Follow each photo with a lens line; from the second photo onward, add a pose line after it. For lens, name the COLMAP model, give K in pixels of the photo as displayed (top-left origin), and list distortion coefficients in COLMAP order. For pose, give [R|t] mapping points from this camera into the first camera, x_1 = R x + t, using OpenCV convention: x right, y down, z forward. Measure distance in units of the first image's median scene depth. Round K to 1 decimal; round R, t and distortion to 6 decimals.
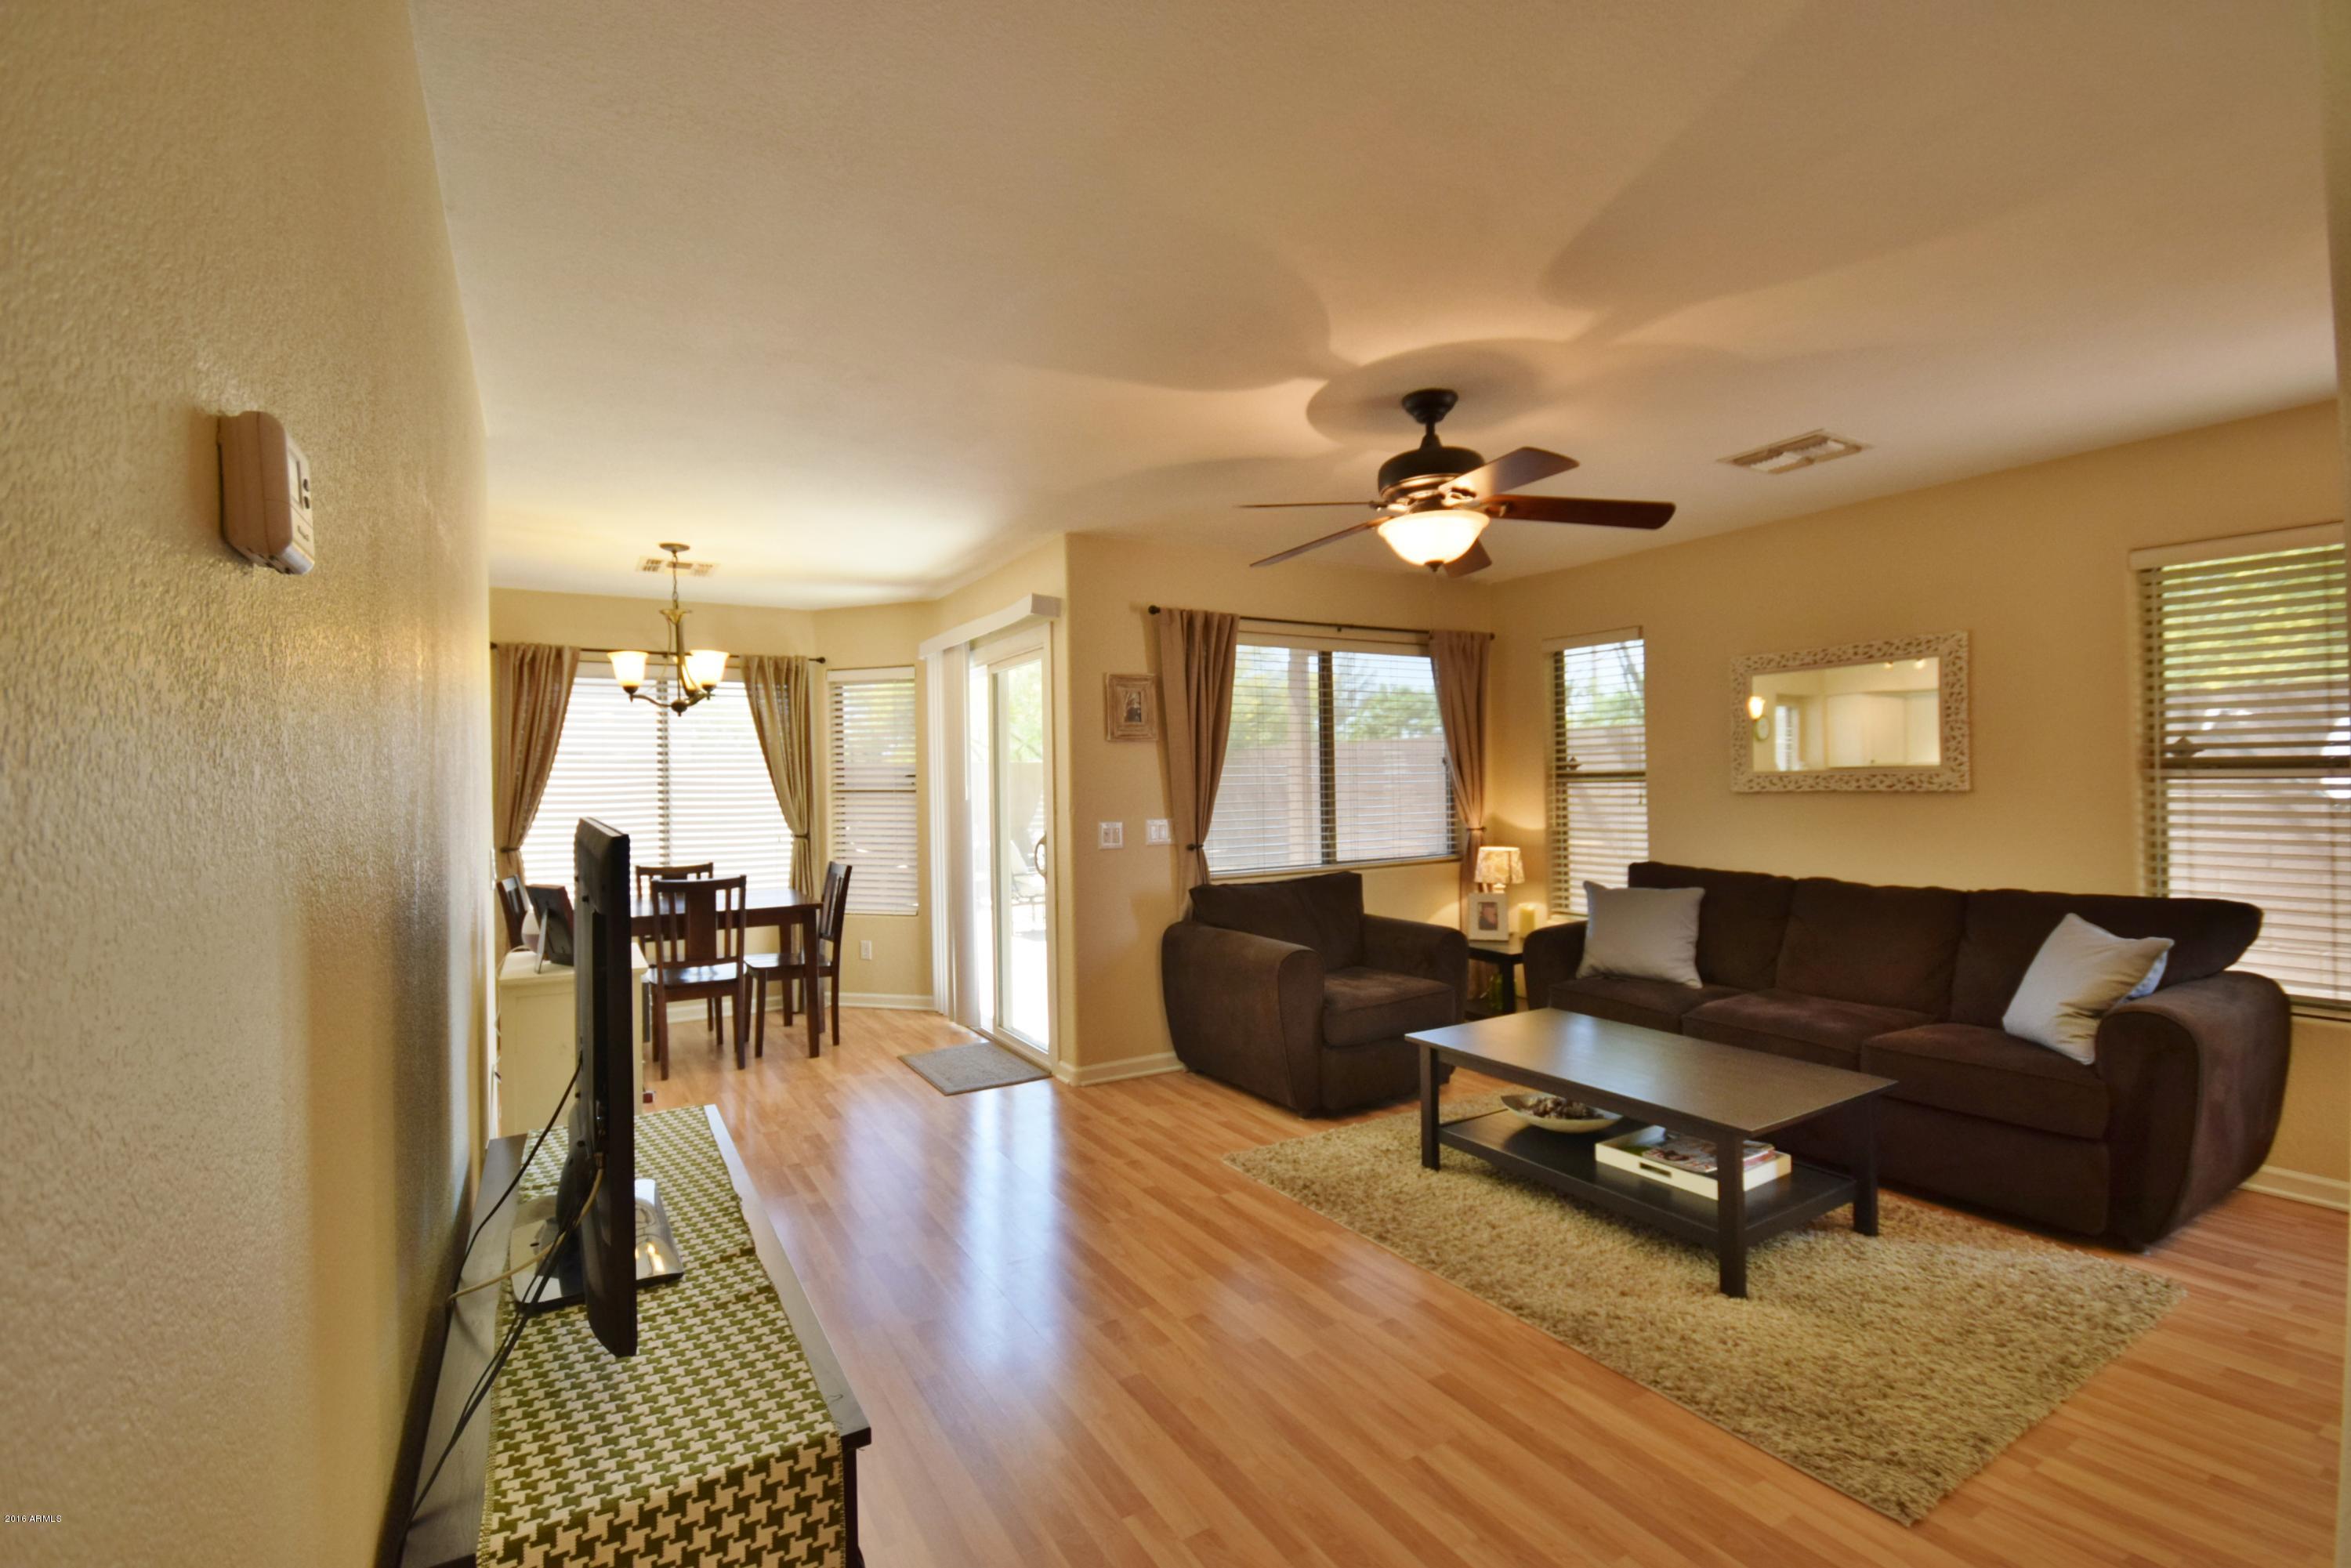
lens RADIAL K [[1029.5, 0, 1175.8], [0, 1029.5, 793.0], [0, 0, 1]] dist [0.001777, -0.003341]
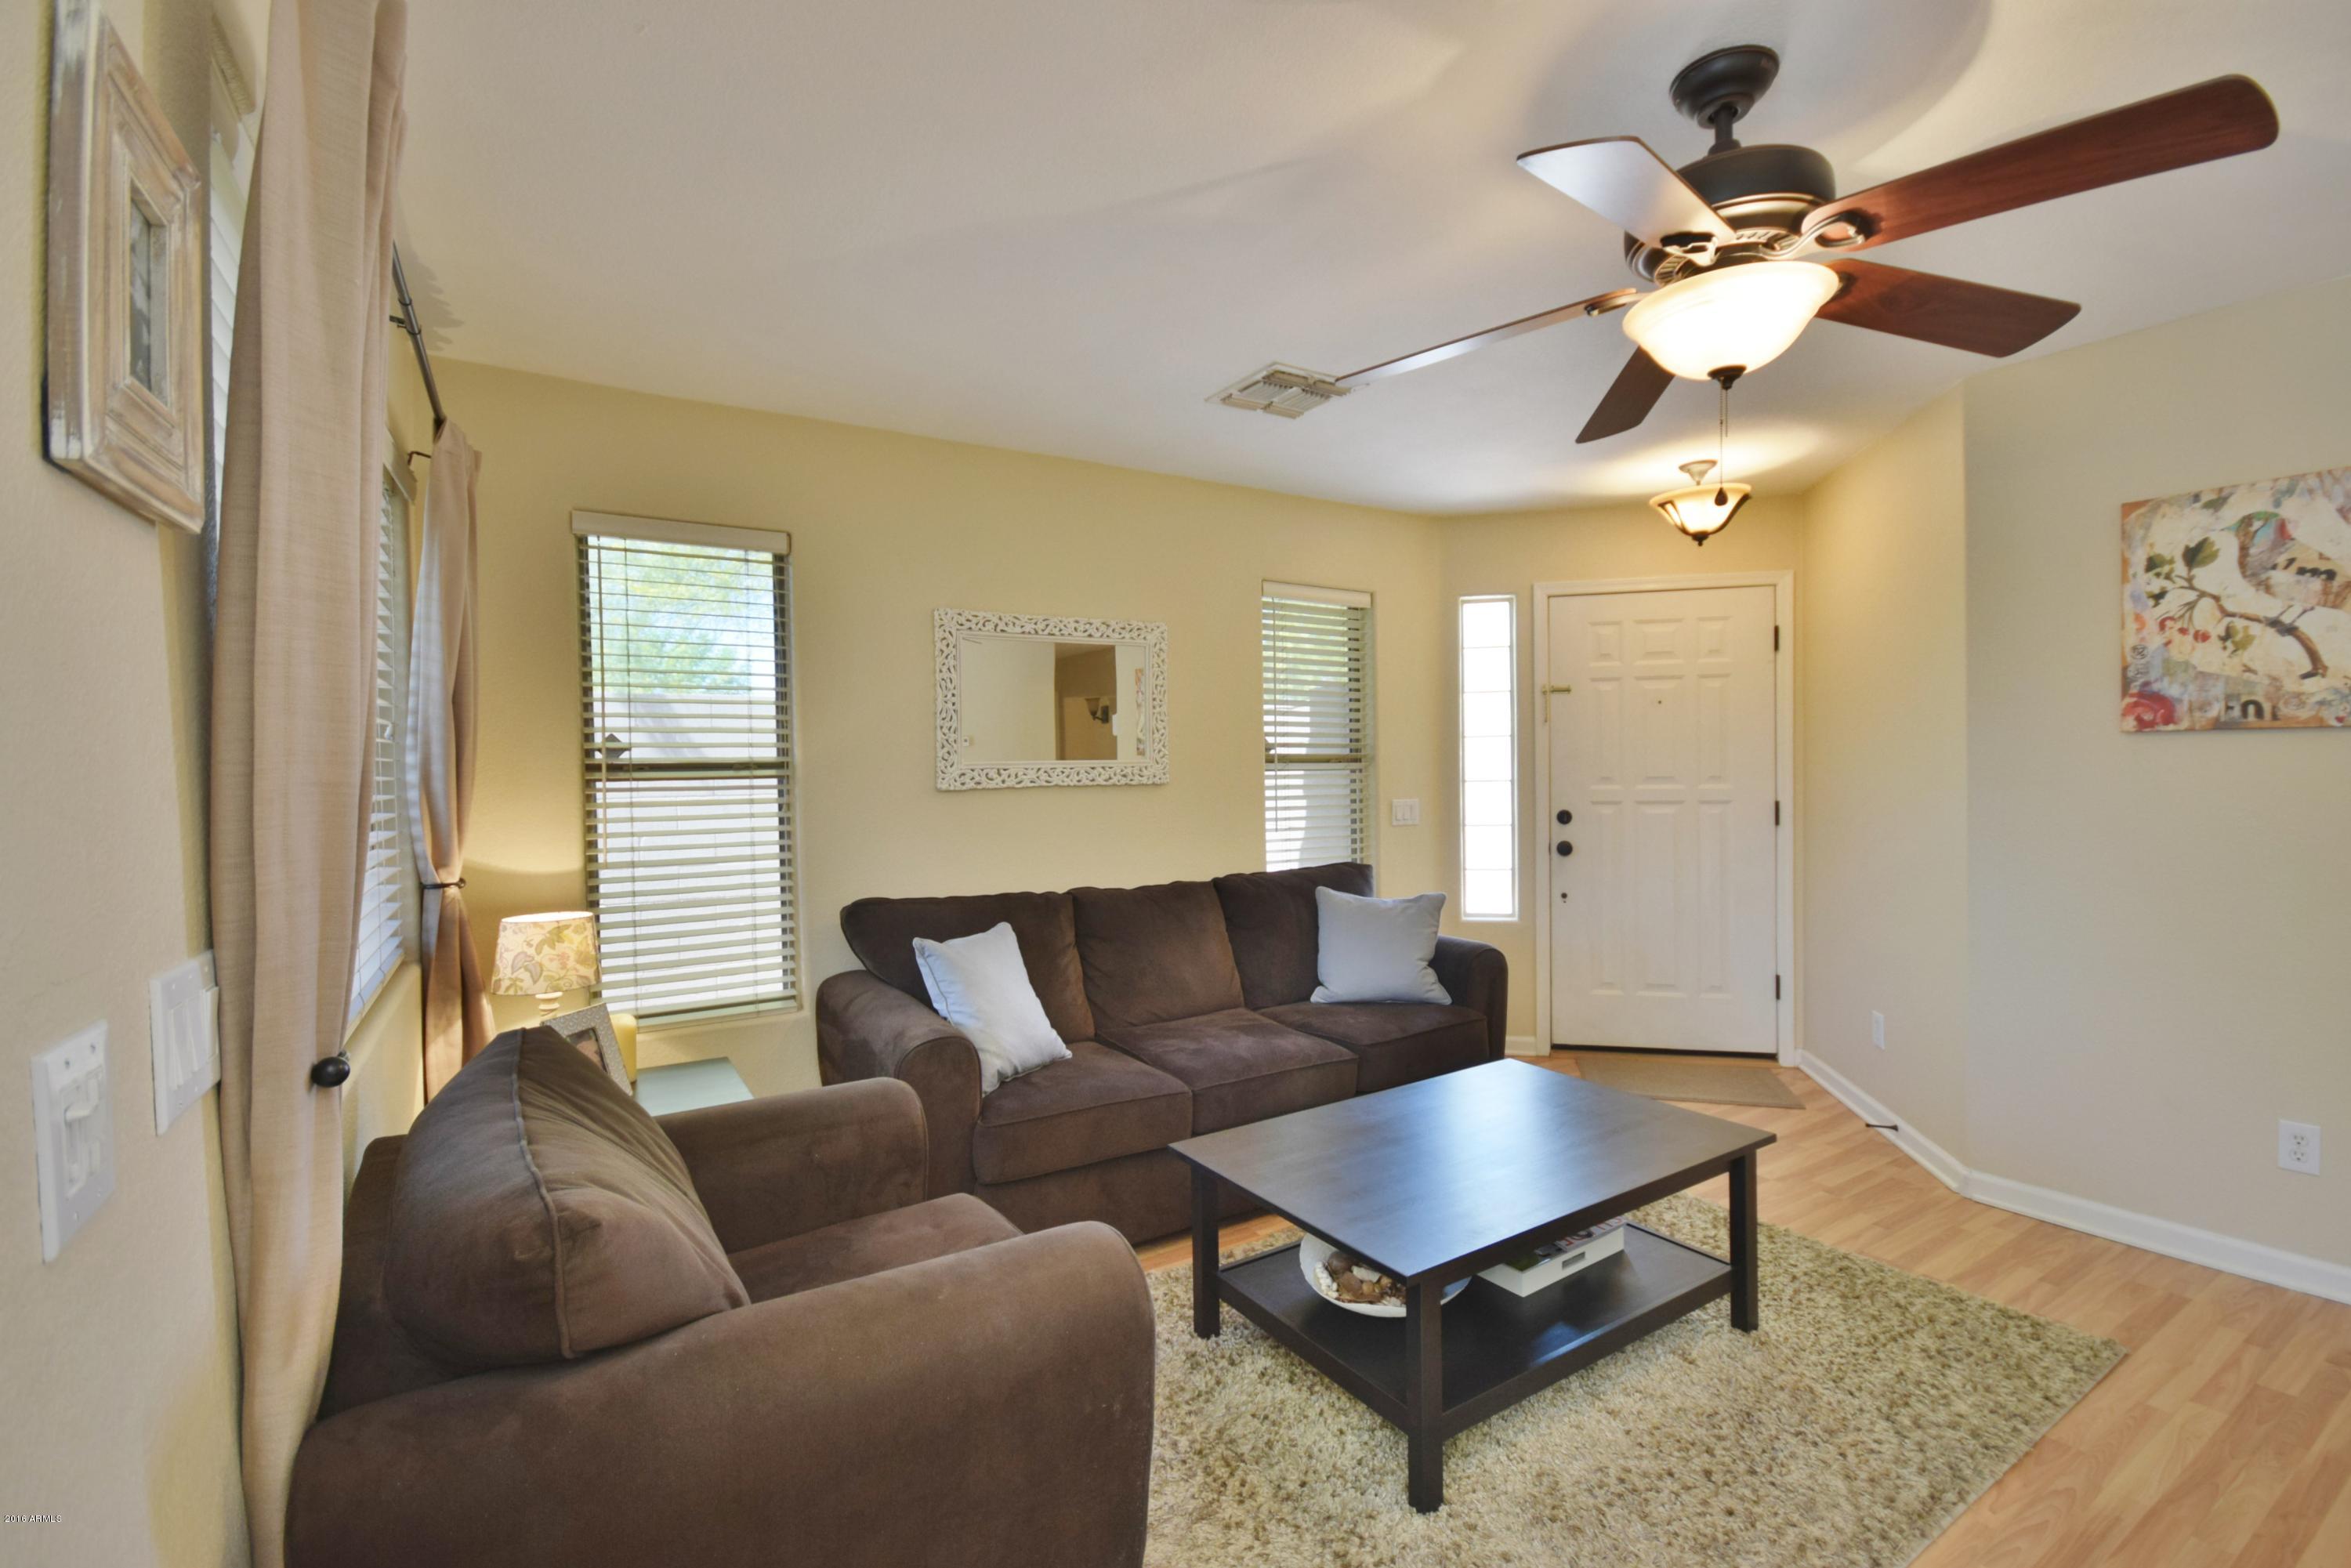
lens RADIAL K [[1029.5, 0, 1177.5], [0, 1029.5, 774.6], [0, 0, 1]] dist [0.001777, -0.003341]
pose [[-0.021763, 0.008391, 0.999728, -0.237380], [0.026577, 0.999616, -0.007811, -0.002094], [-0.999410, 0.026400, -0.021978, 1.000713]]
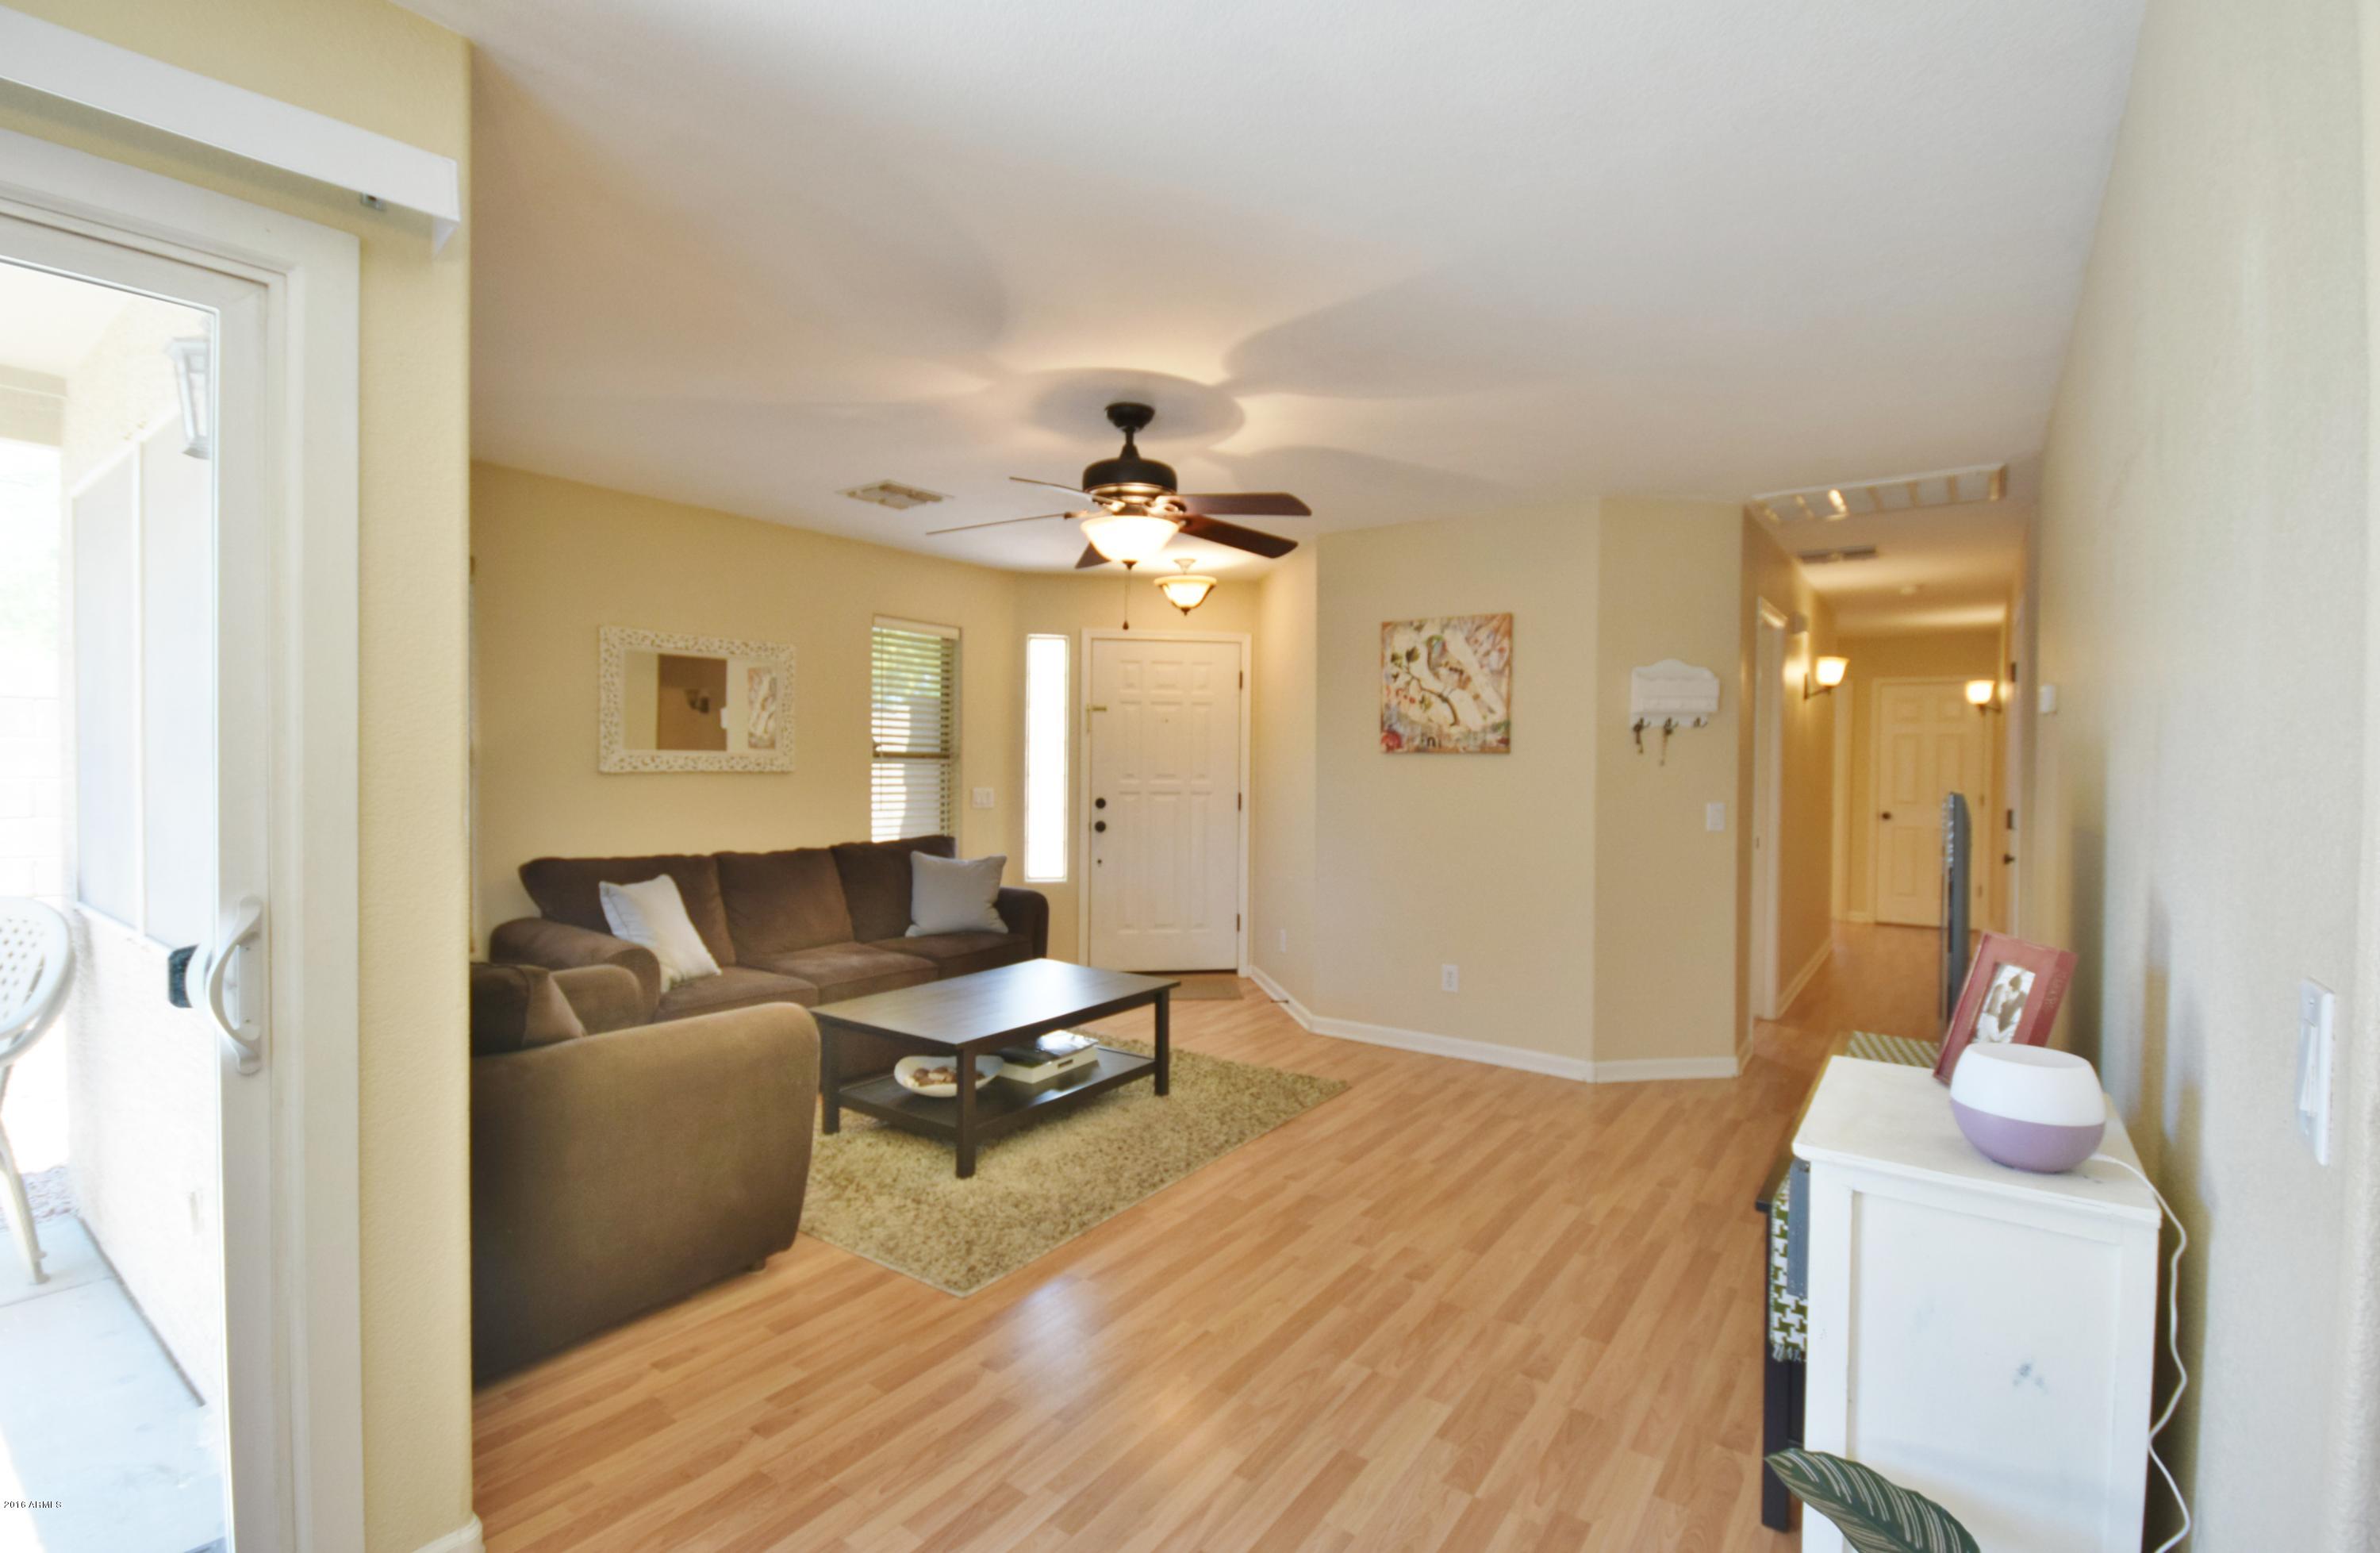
lens RADIAL K [[1062.1, 0, 1173.0], [0, 1062.1, 782.3], [0, 0, 1]] dist [0.002358, 0.000110]
pose [[-0.382242, -0.004024, 0.924053, -0.621510], [0.007179, 0.999947, 0.007324, 0.005370], [-0.924034, 0.009433, -0.382193, 1.056256]]
